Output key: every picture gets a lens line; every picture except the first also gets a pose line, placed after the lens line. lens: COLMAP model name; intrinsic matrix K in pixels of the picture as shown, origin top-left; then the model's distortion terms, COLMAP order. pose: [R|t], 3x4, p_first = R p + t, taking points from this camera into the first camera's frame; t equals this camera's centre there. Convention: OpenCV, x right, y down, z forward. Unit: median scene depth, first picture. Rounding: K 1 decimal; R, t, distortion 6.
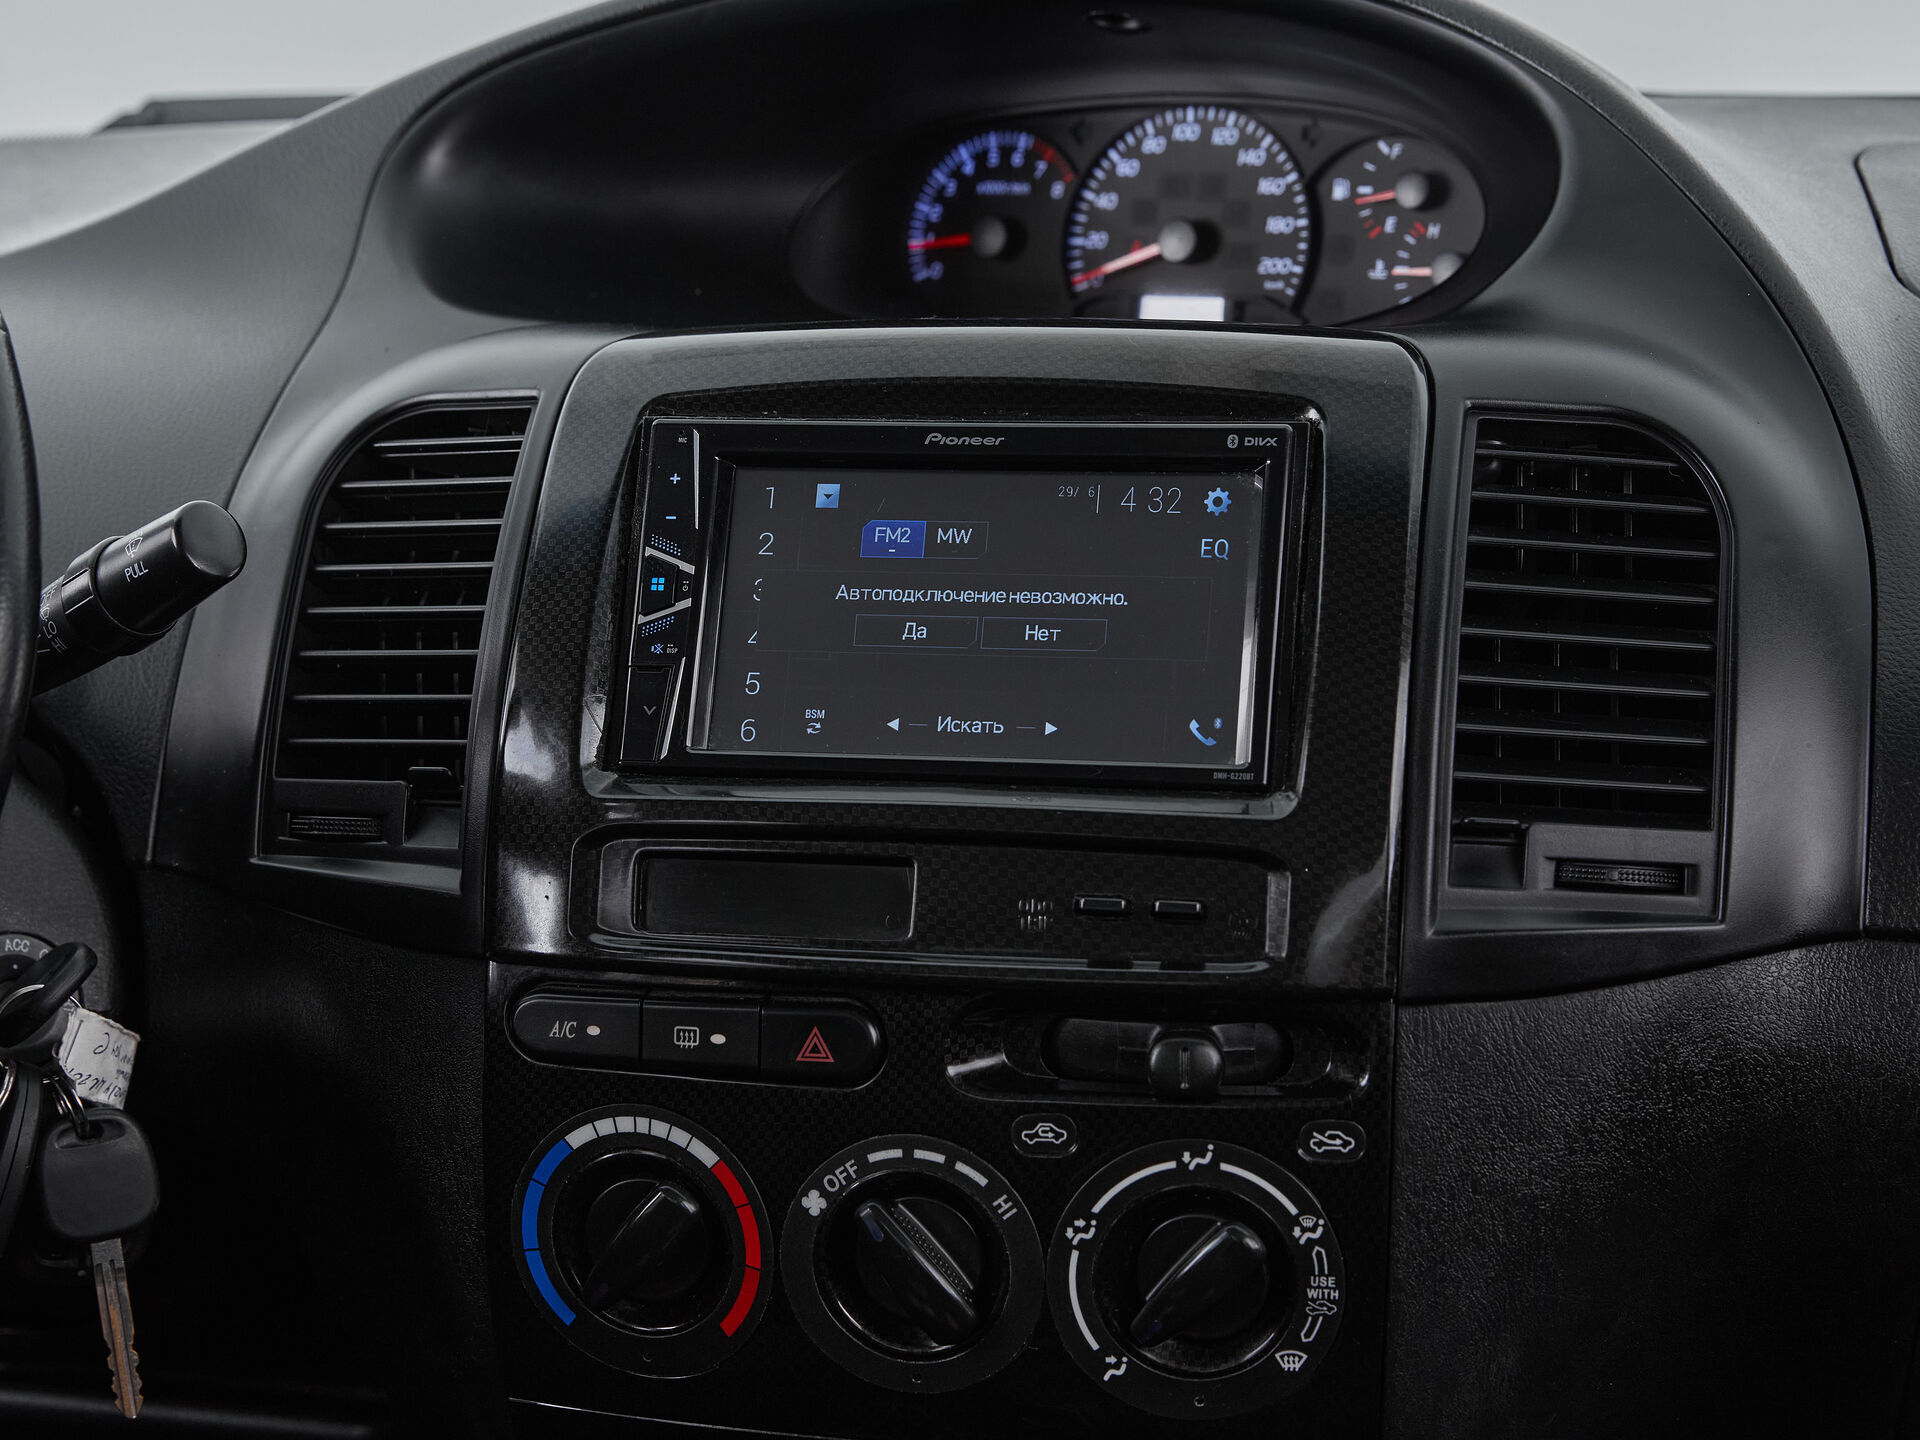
lens RADIAL K [[4027.9, 0, 873.3], [0, 4027.9, 756.2], [0, 0, 1]] dist [-0.089302, -0.243140]
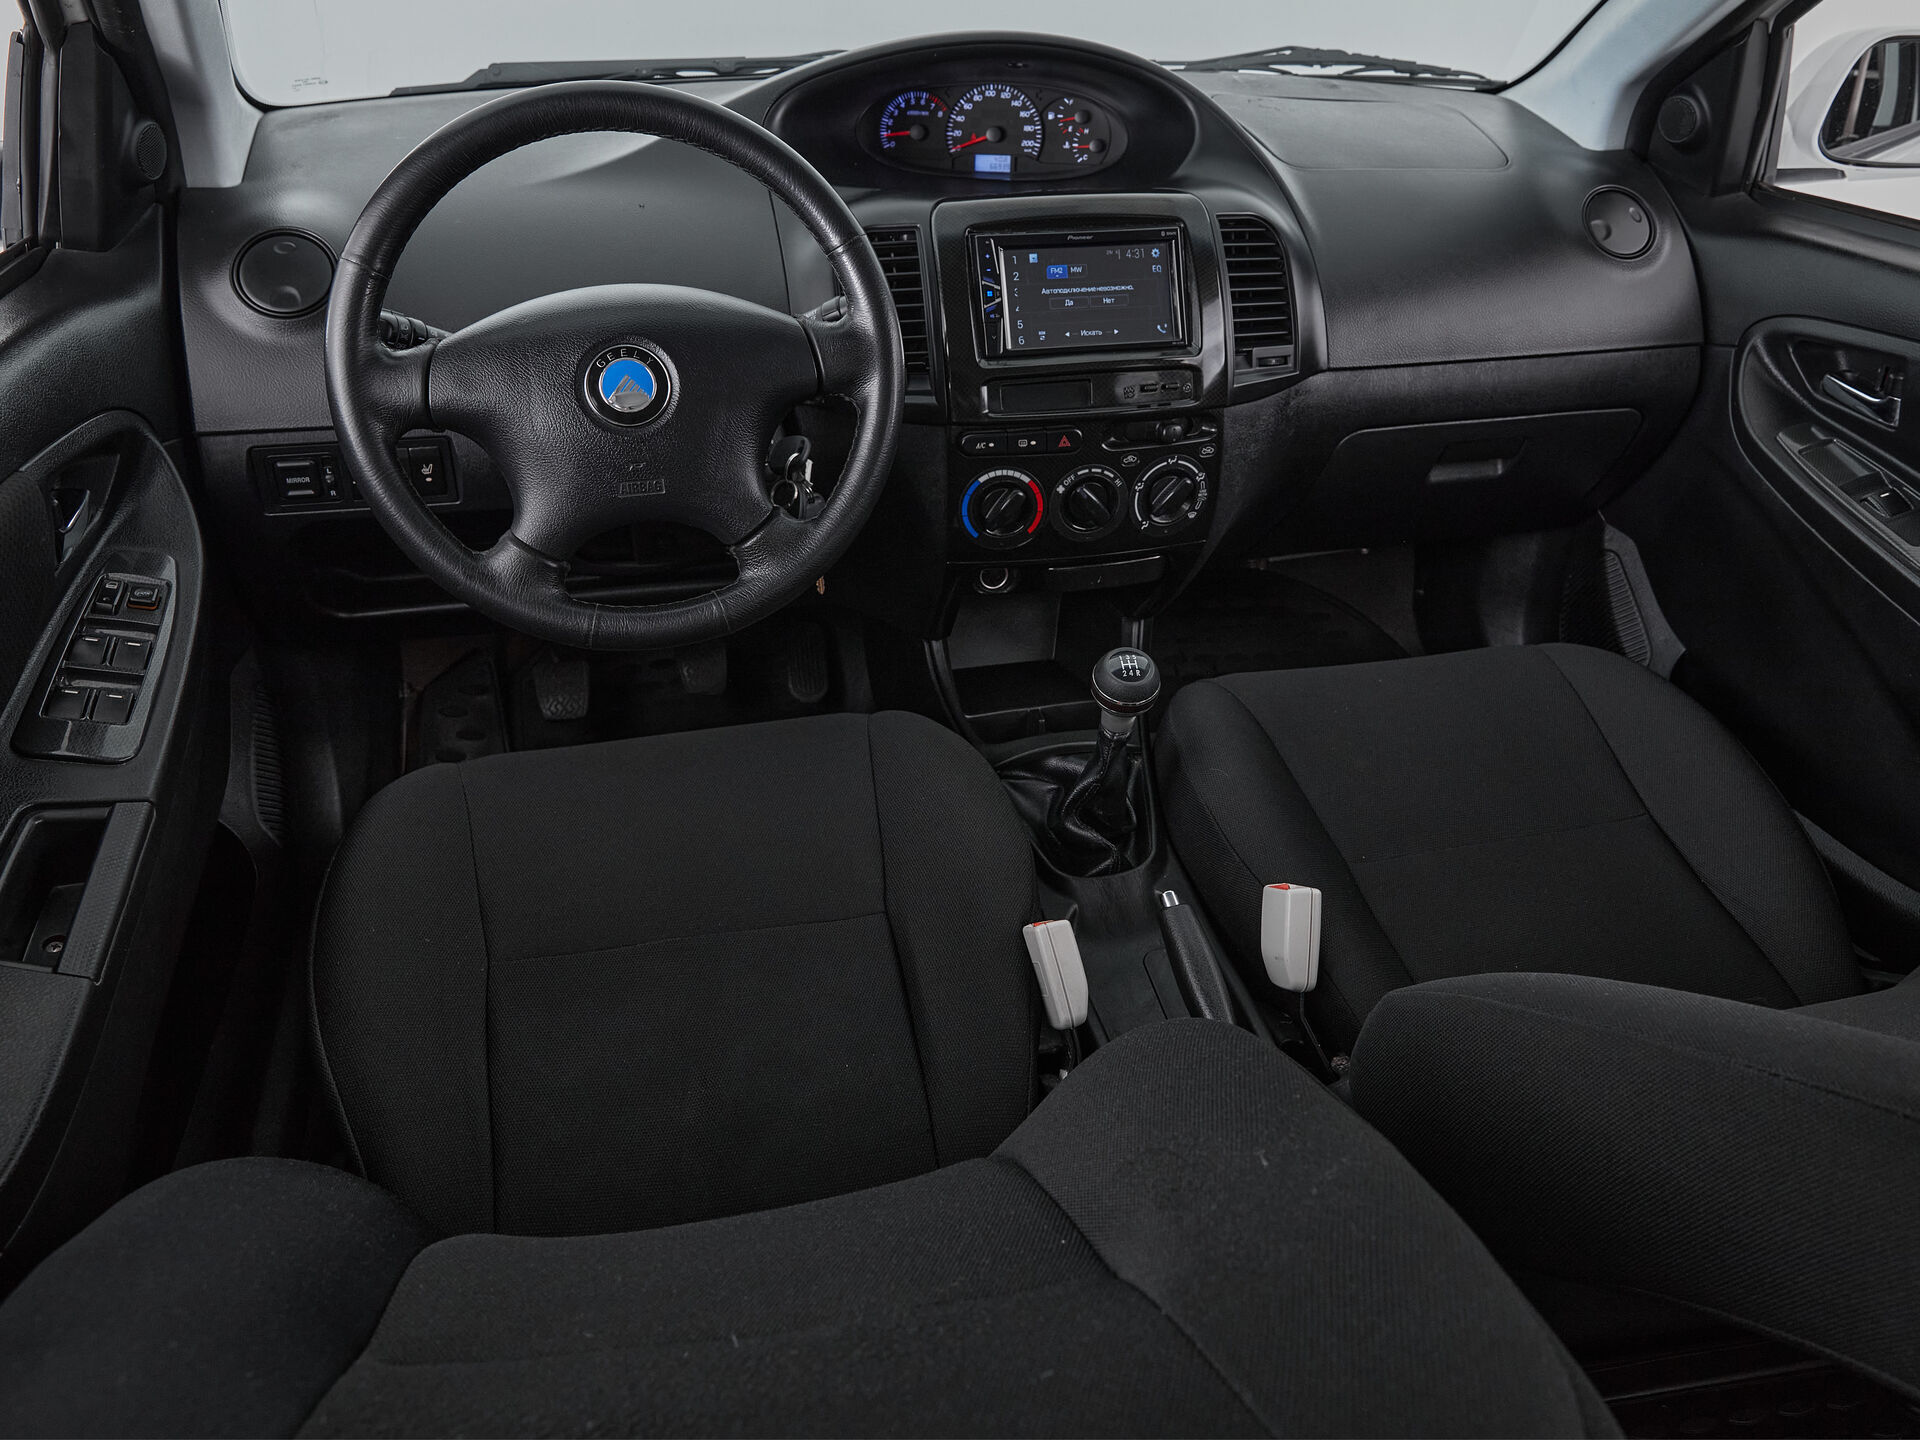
lens RADIAL K [[1462.5, 0, 988.0], [0, 1462.5, 718.4], [0, 0, 1]] dist [-0.002094, -0.004218]
pose [[0.876032, -0.216700, 0.430823, -0.617749], [0.059315, 0.934990, 0.349680, -0.133010], [-0.478591, -0.280776, 0.831935, -0.006236]]
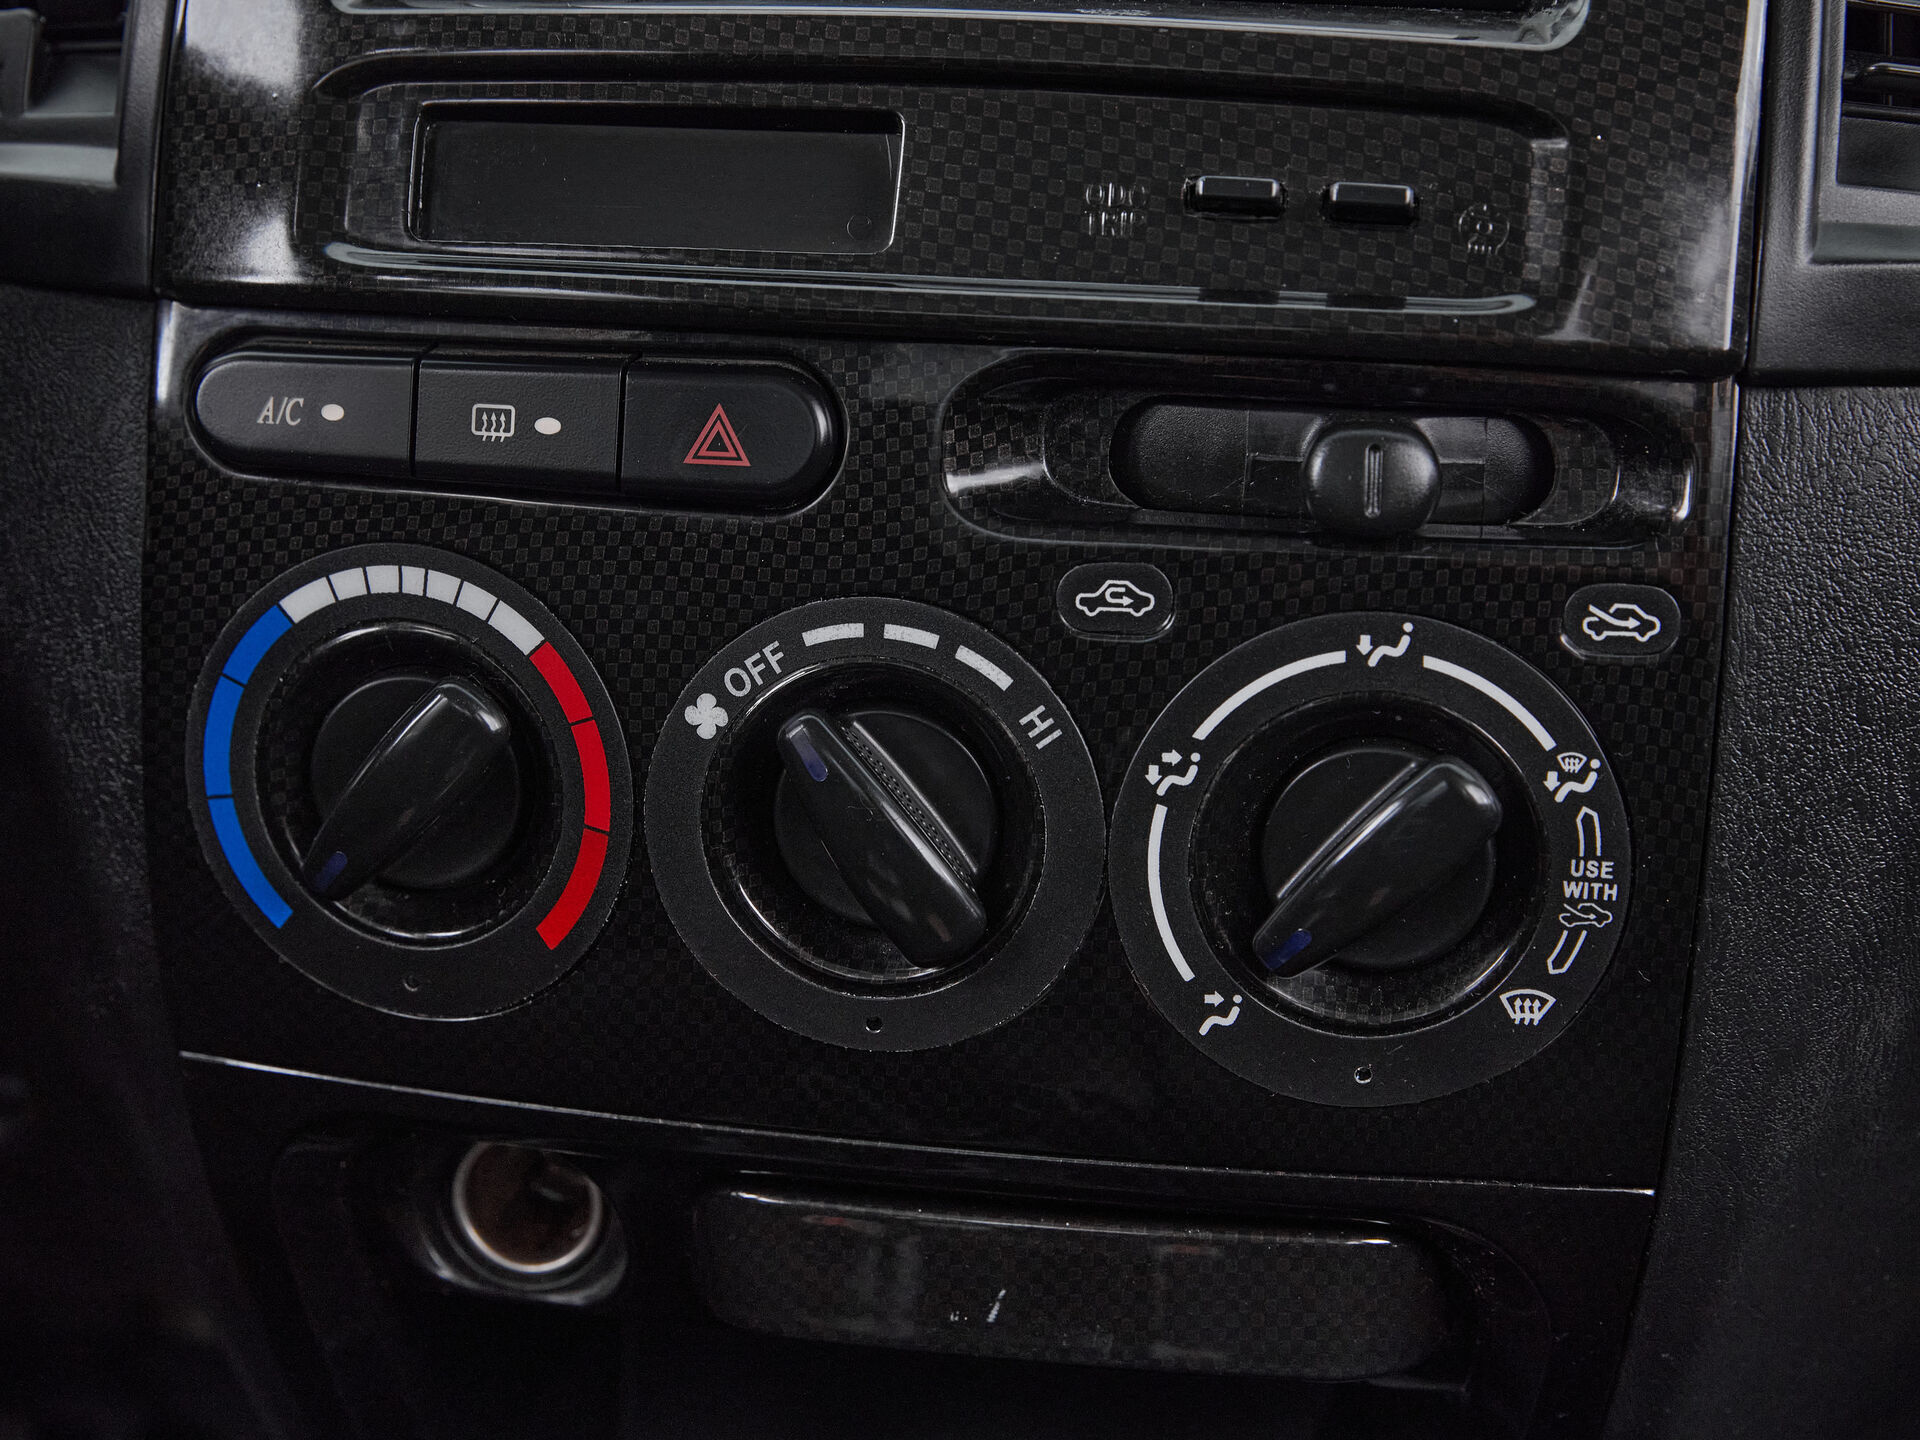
lens RADIAL K [[4027.9, 0, 873.3], [0, 4027.9, 756.2], [0, 0, 1]] dist [-0.089302, -0.243140]
pose [[0.998504, 0.029178, 0.046245, -0.017439], [-0.031400, 0.998350, 0.048073, 0.088581], [-0.044766, -0.049453, 0.997773, 0.423849]]
